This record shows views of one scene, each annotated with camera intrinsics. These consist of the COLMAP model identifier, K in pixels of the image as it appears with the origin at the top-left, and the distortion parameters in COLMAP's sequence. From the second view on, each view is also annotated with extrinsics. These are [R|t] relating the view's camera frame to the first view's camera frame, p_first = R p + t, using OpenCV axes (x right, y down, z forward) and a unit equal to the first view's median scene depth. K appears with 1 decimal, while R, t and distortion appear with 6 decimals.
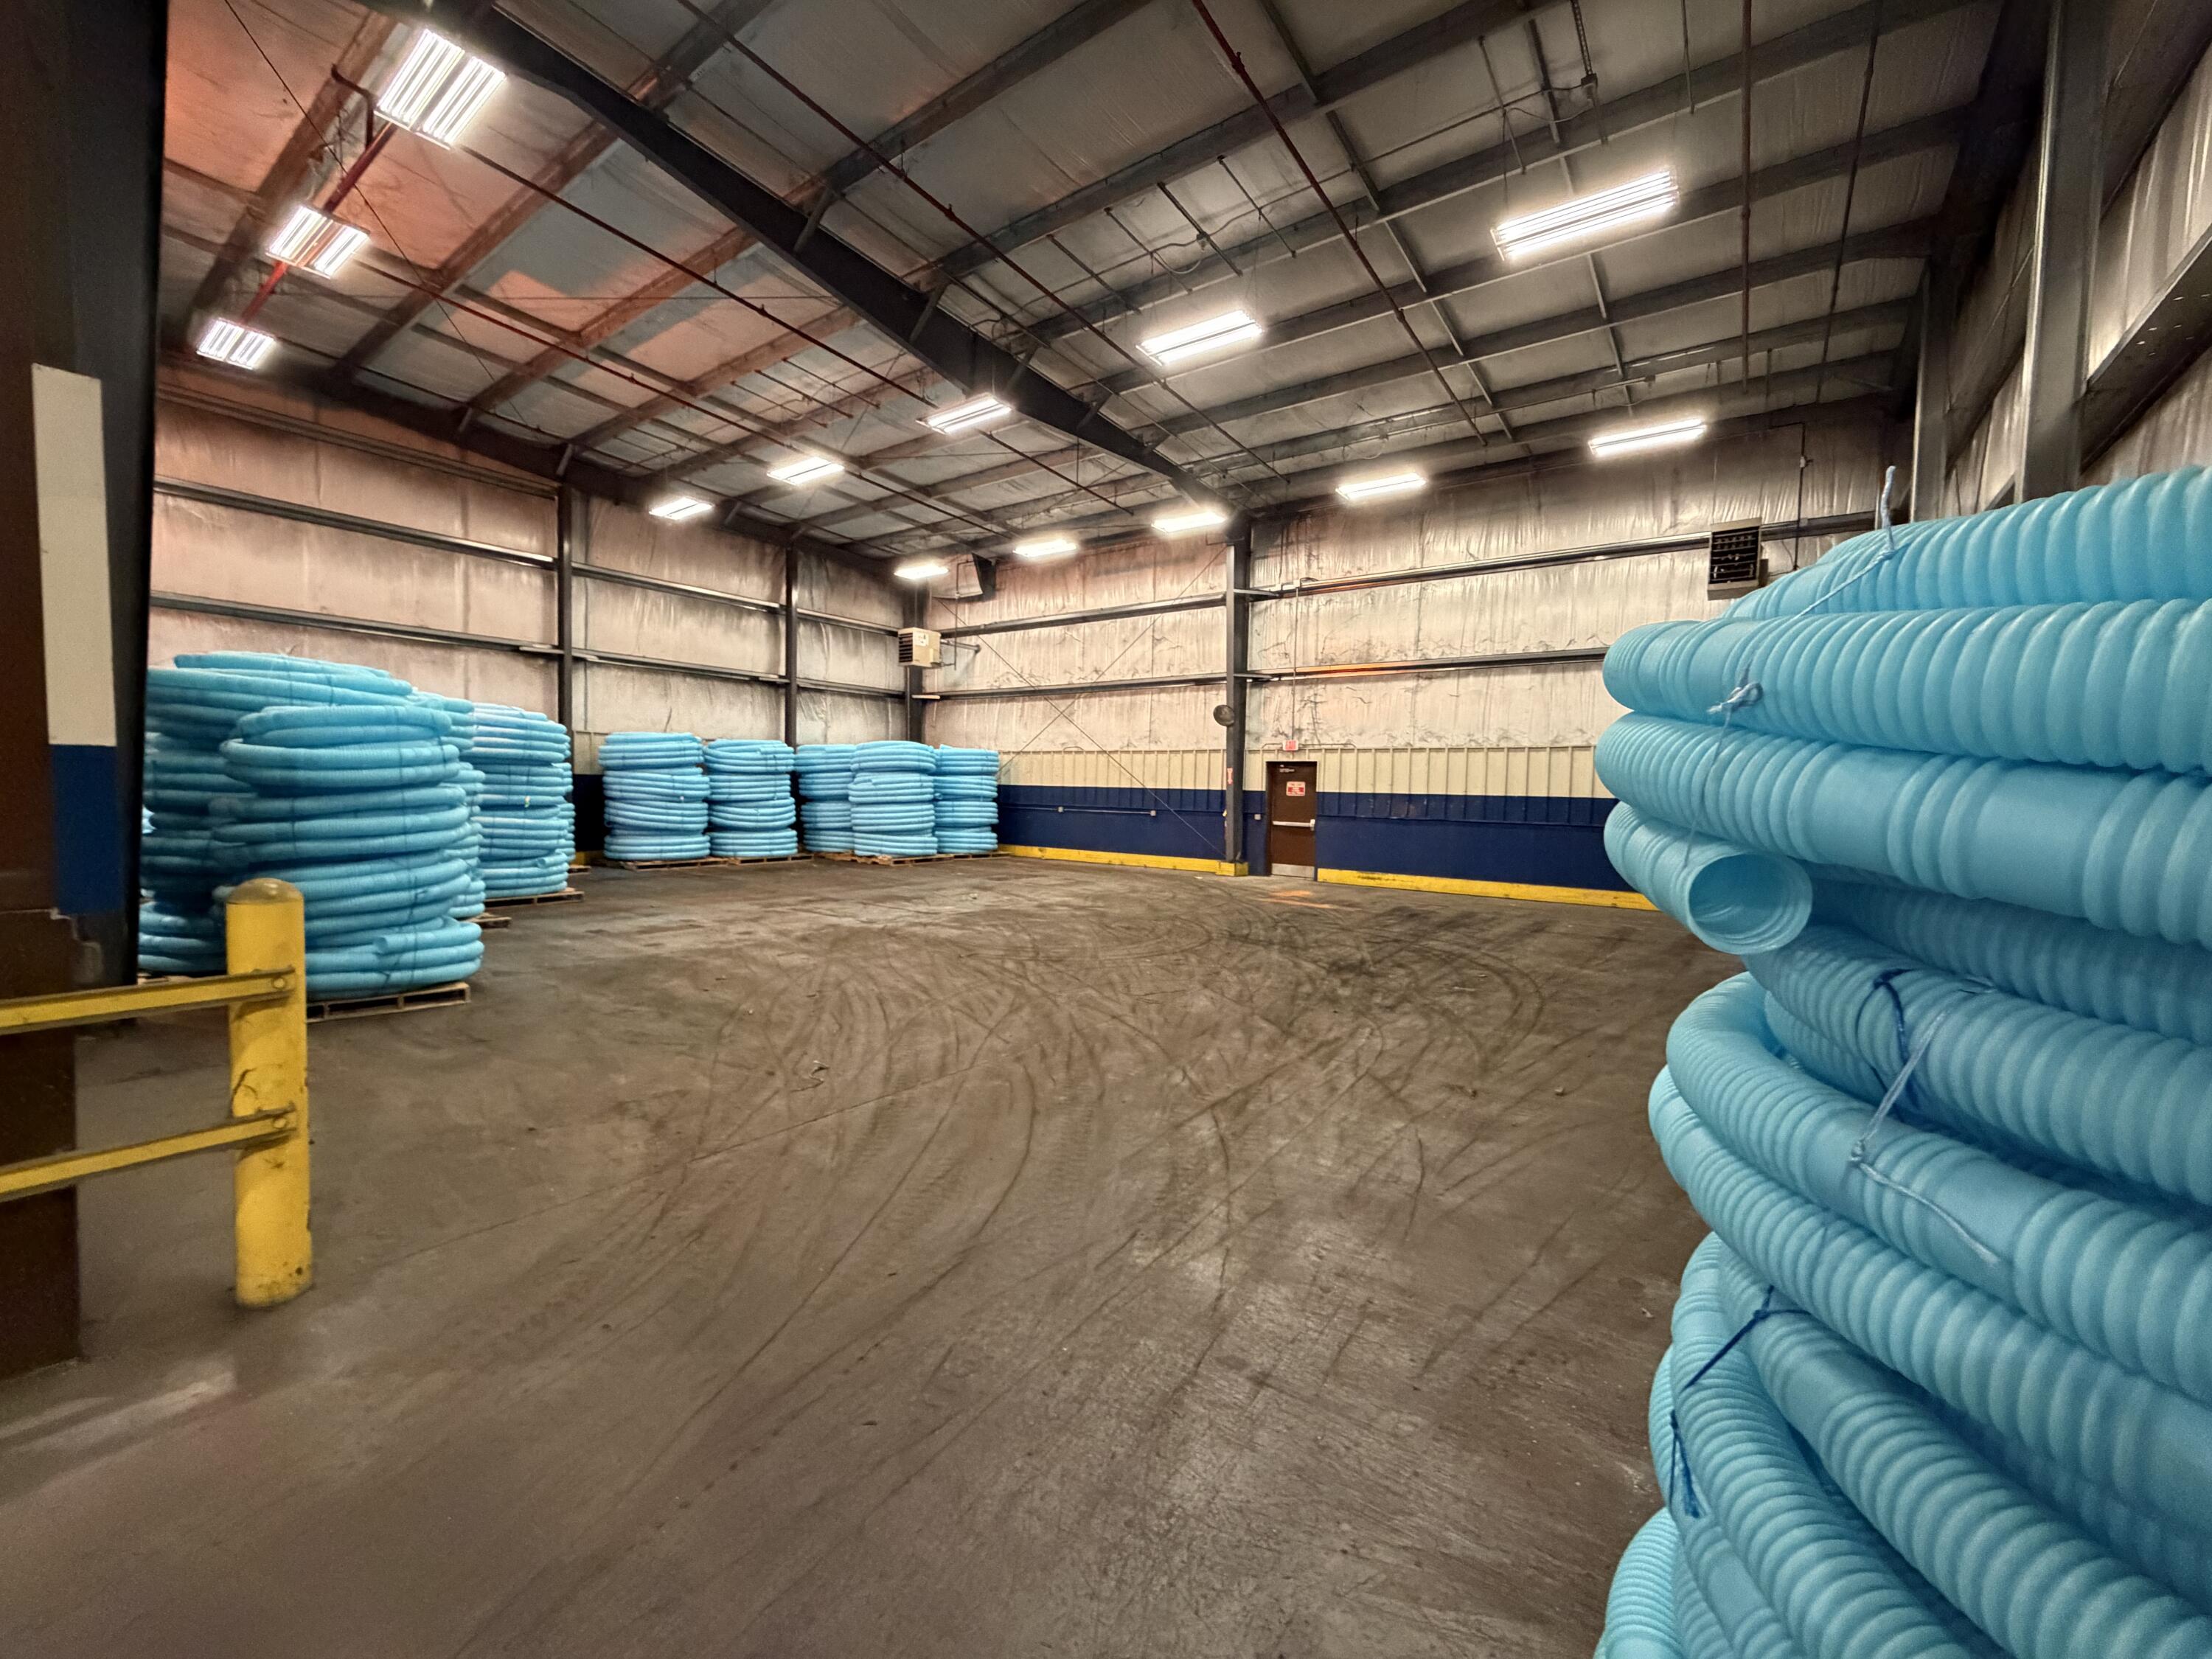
lens RADIAL K [[883.0, 0, 1106.3], [0, 883.0, 840.9], [0, 0, 1]] dist [0.002705, -0.000339]
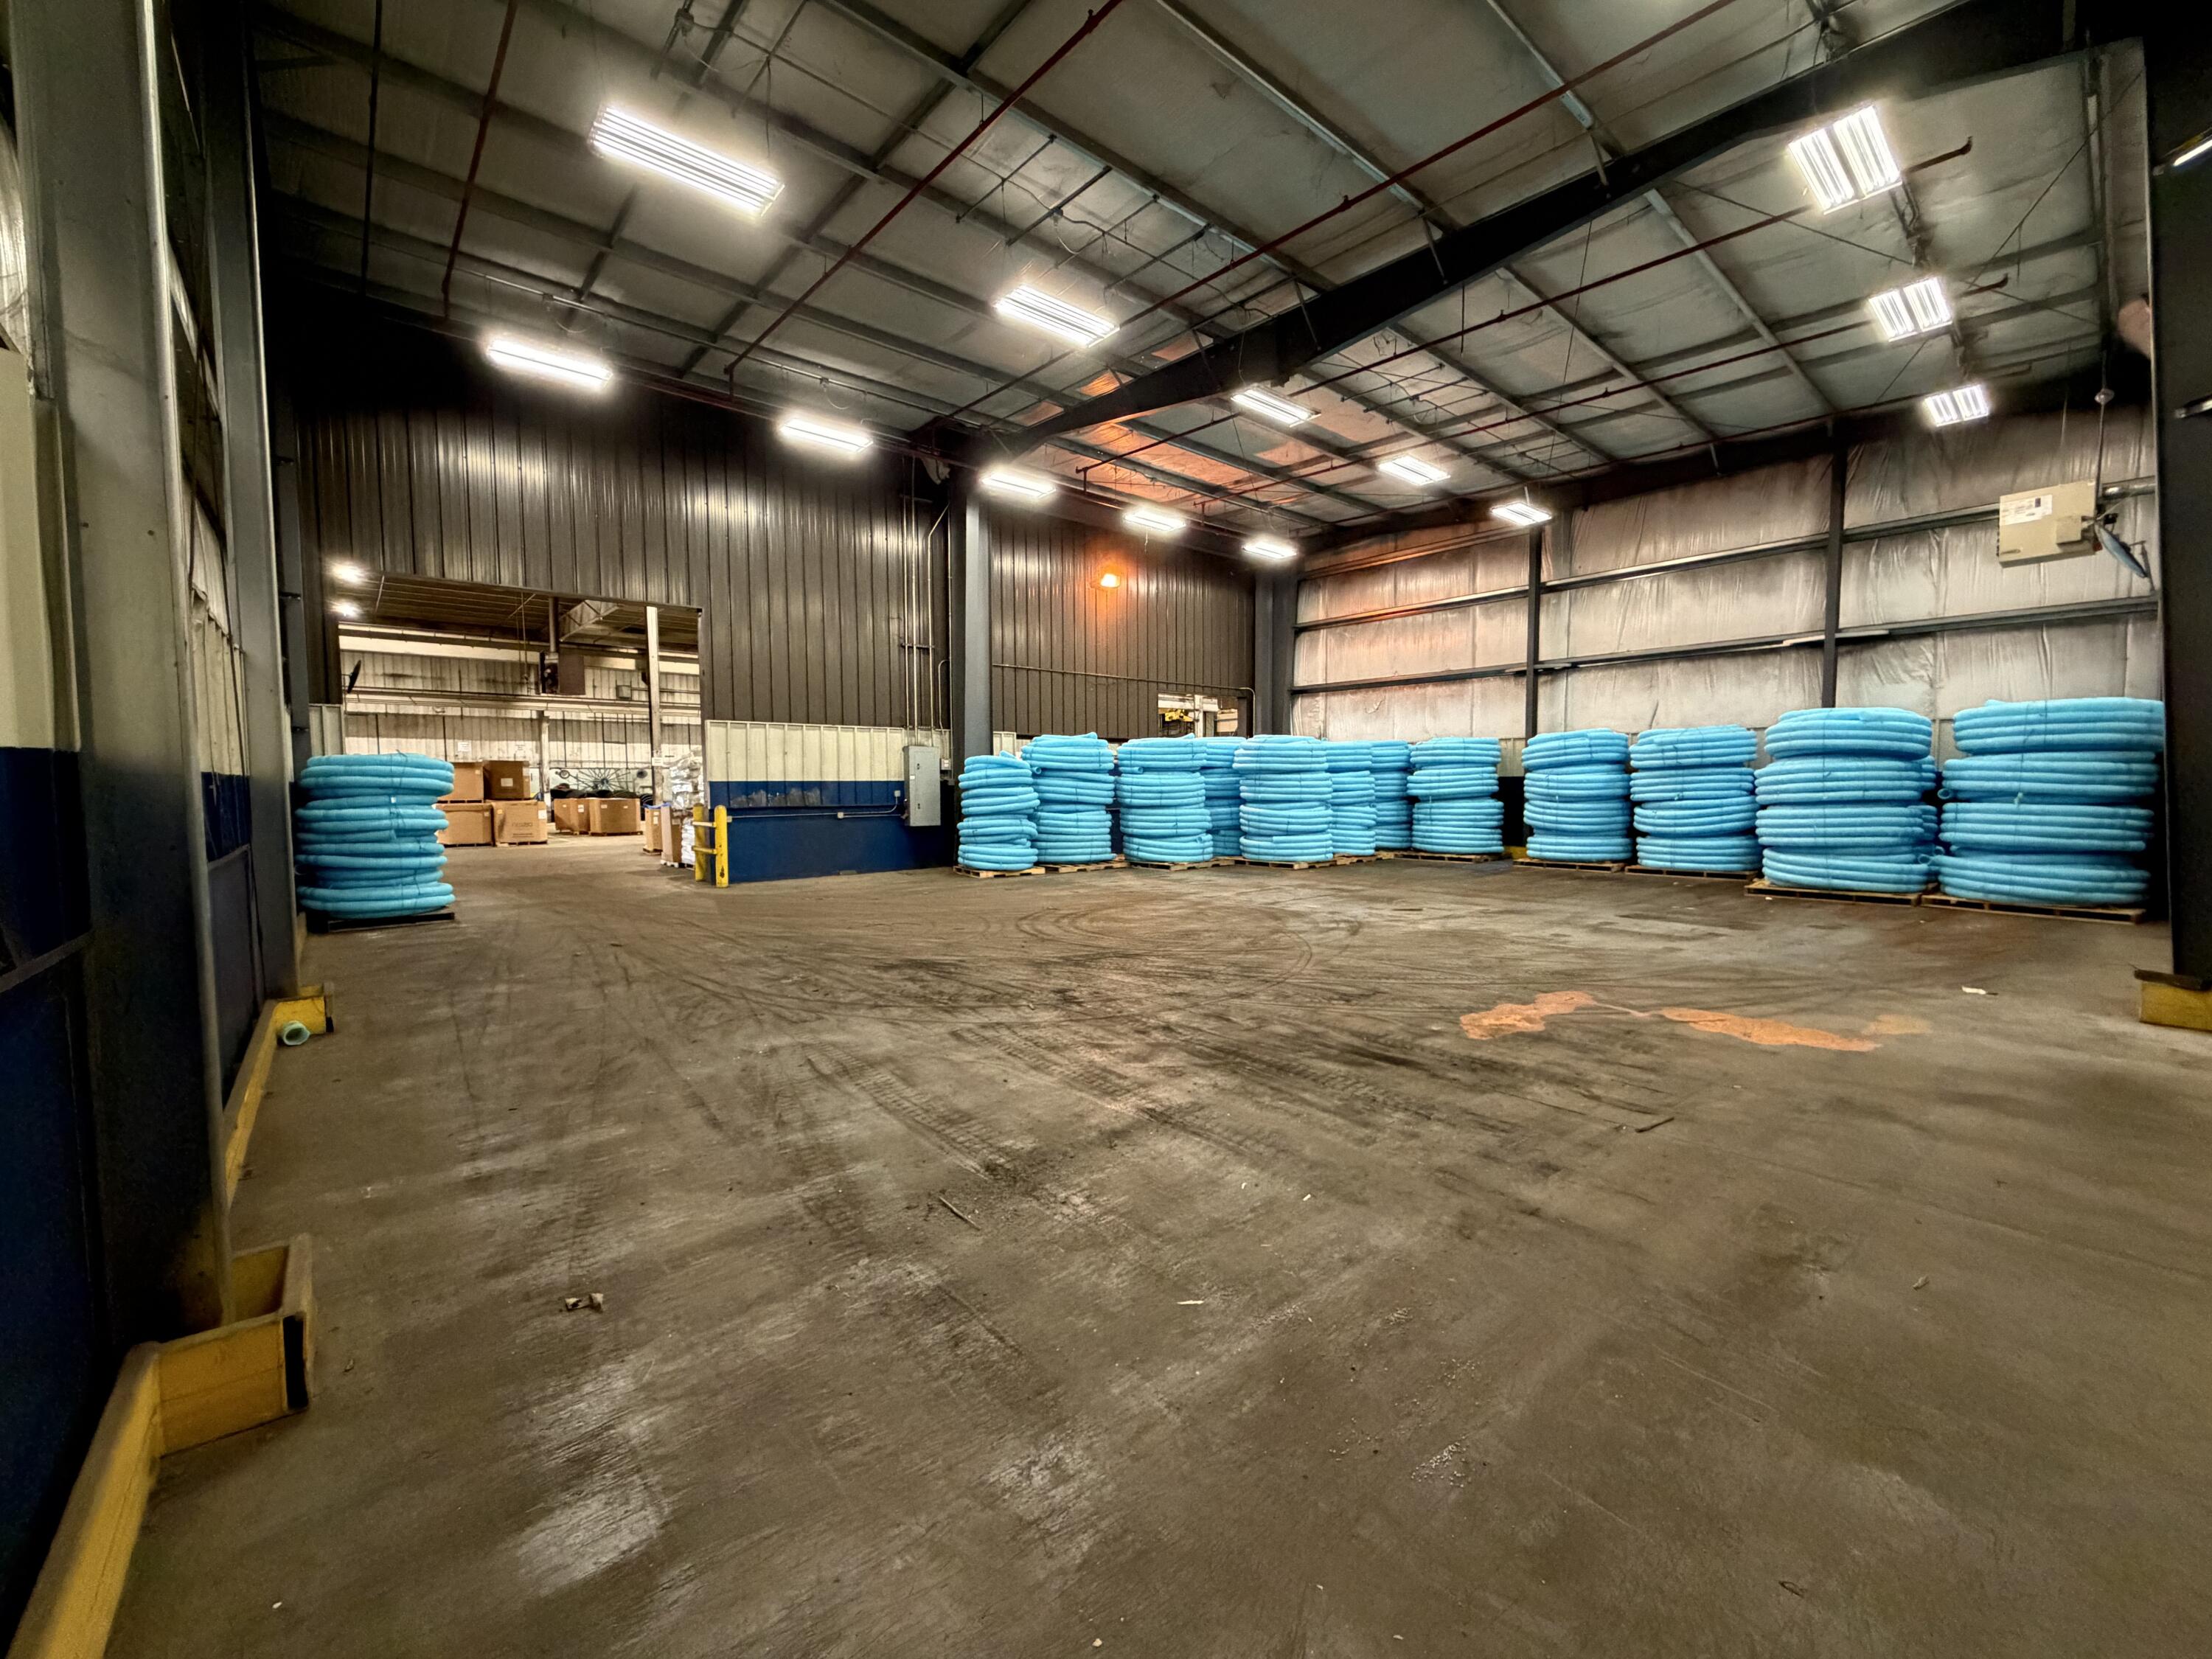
lens RADIAL K [[883.0, 0, 1106.5], [0, 883.0, 823.0], [0, 0, 1]] dist [0.002705, -0.000339]
pose [[-0.218478, 0.022338, -0.975586, 0.558029], [-0.052662, 0.998011, 0.034645, -0.026019], [0.974420, 0.058945, -0.216867, 0.684912]]
